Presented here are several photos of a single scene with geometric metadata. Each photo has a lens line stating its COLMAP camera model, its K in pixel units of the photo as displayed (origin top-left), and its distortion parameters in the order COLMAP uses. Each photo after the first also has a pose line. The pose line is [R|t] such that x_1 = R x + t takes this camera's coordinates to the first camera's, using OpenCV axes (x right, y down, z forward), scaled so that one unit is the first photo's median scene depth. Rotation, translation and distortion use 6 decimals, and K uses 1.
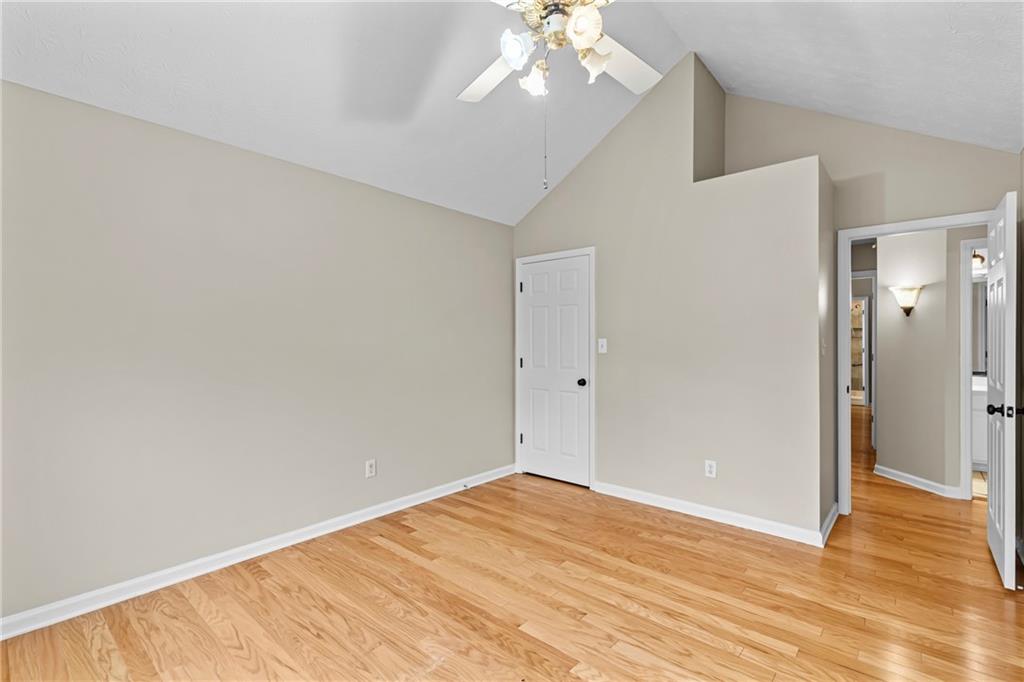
lens RADIAL K [[461.2, 0, 508.1], [0, 461.2, 340.5], [0, 0, 1]] dist [0.008217, -0.002074]
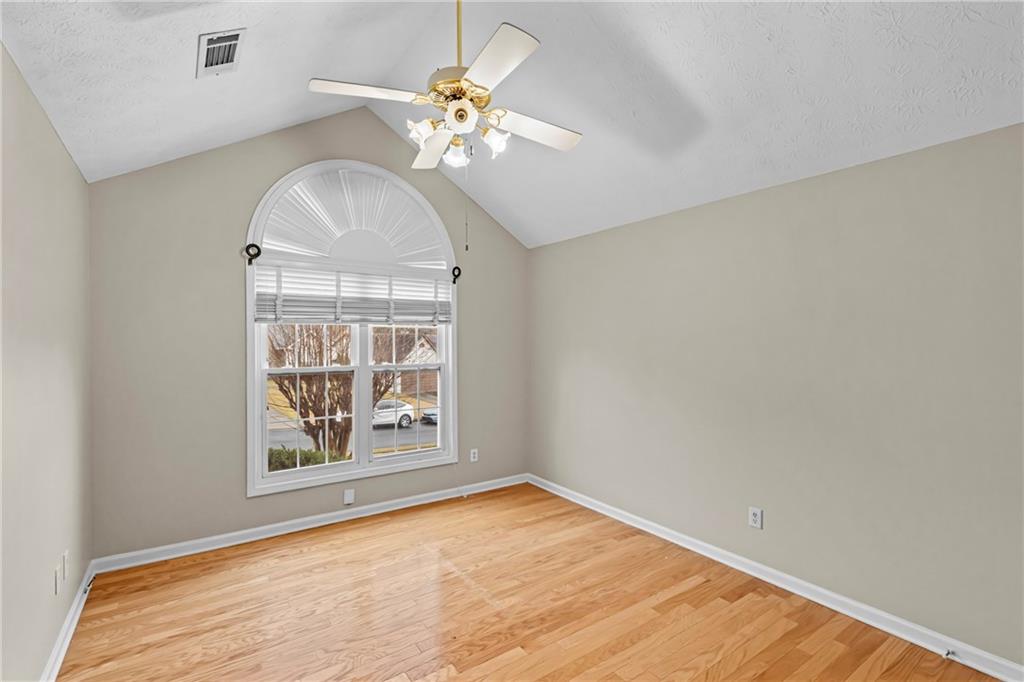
lens RADIAL K [[461.2, 0, 506.3], [0, 461.2, 340.4], [0, 0, 1]] dist [0.008217, -0.002074]
pose [[-0.221984, -0.000599, -0.975050, 0.849718], [-0.004219, 0.999991, 0.000346, -0.071160], [0.975041, 0.004191, -0.221984, 0.951593]]
